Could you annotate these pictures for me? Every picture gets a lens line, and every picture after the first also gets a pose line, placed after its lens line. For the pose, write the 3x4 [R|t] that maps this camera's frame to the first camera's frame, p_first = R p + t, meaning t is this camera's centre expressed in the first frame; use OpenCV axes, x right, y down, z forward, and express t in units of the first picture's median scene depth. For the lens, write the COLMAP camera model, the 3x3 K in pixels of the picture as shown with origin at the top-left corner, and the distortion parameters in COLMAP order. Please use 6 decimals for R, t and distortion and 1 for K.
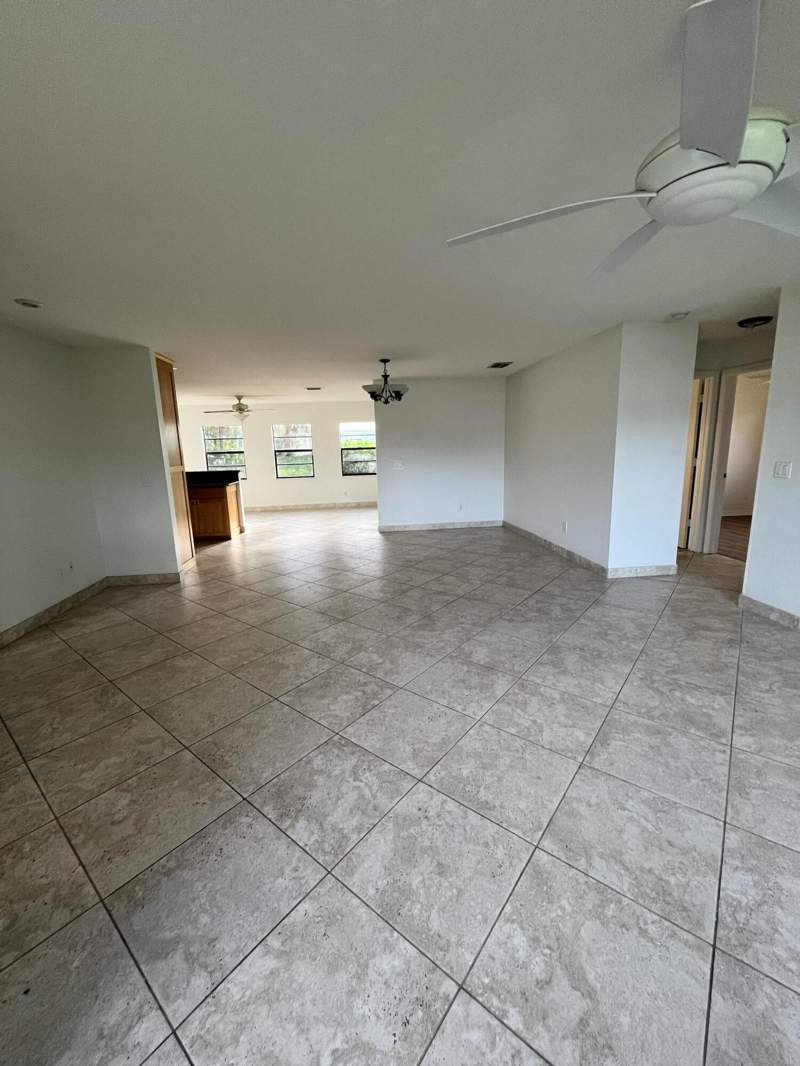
lens RADIAL K [[432.3, 0, 400.4], [0, 432.3, 530.5], [0, 0, 1]] dist [-0.001126, -0.000379]
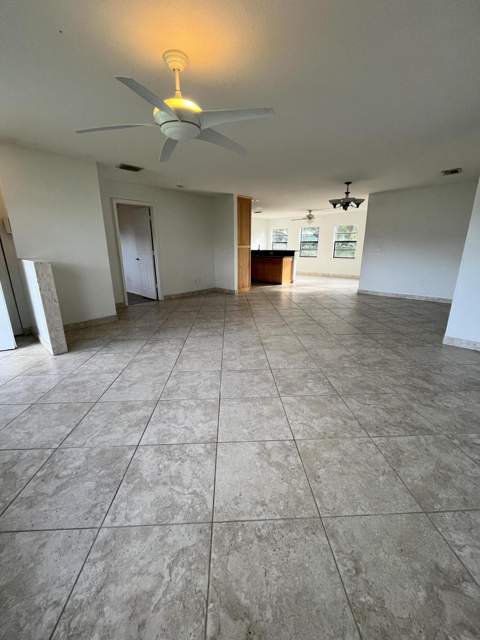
lens RADIAL K [[259.5, 0, 240.3], [0, 259.5, 318.5], [0, 0, 1]] dist [-0.001126, -0.000379]
pose [[0.657829, 0.227248, -0.718066, 0.952295], [-0.157345, 0.973824, 0.164042, 0.012512], [0.736548, 0.005073, 0.676366, 0.084102]]
